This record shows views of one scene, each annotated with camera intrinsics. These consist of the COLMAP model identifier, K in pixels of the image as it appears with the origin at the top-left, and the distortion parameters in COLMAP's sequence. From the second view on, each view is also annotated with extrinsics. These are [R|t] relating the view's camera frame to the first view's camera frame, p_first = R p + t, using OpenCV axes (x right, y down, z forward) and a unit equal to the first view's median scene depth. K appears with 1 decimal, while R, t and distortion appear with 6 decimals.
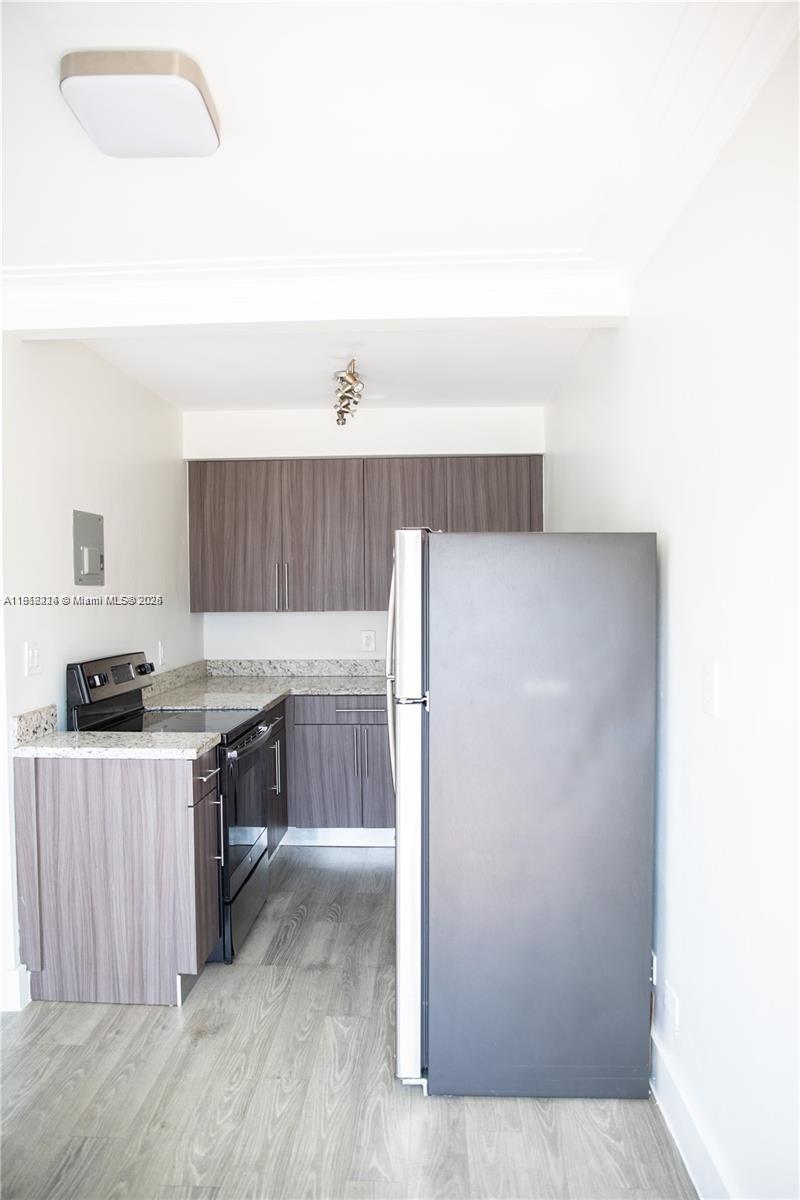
lens RADIAL K [[875.4, 0, 396.0], [0, 875.4, 600.8], [0, 0, 1]] dist [-0.072405, 0.019161]
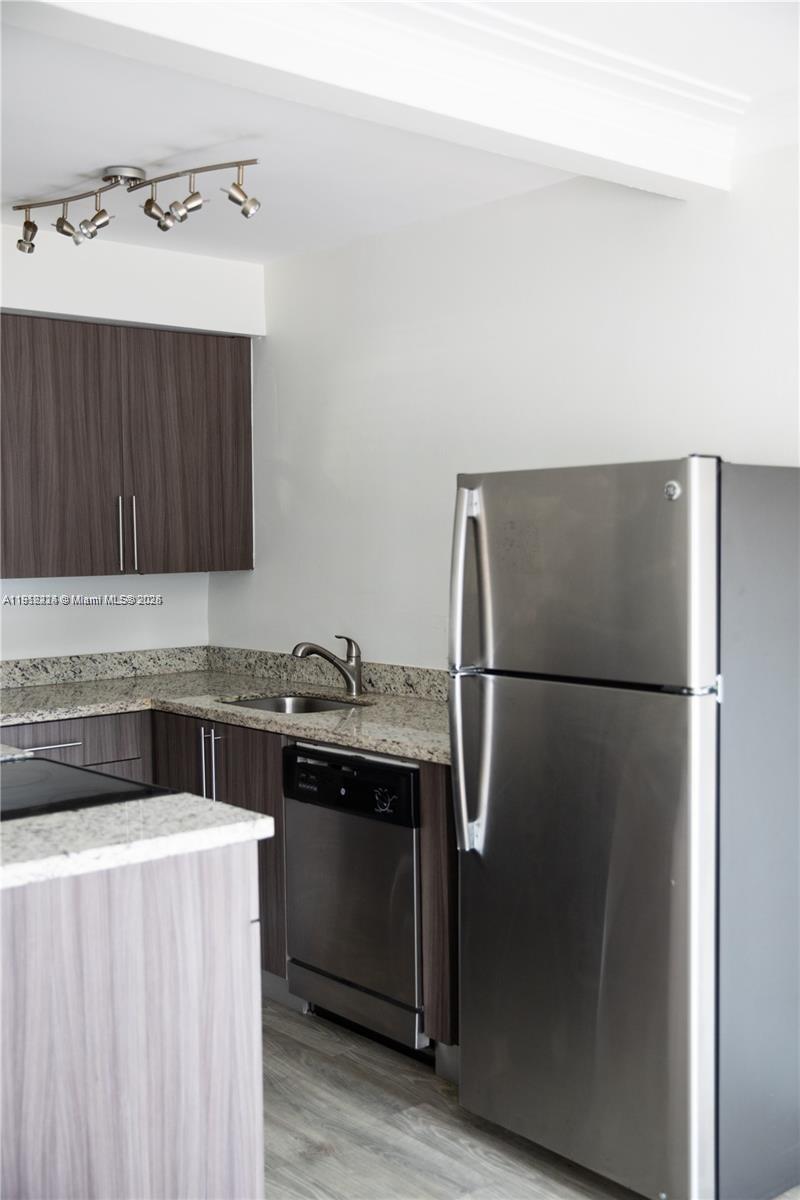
lens RADIAL K [[1330.2, 0, 404.2], [0, 1330.2, 597.7], [0, 0, 1]] dist [0.032650, 0.000000]
pose [[0.721895, -0.034498, 0.691142, -0.757819], [0.014658, 0.999295, 0.034569, -0.004505], [-0.691847, -0.014824, 0.721892, 0.299592]]
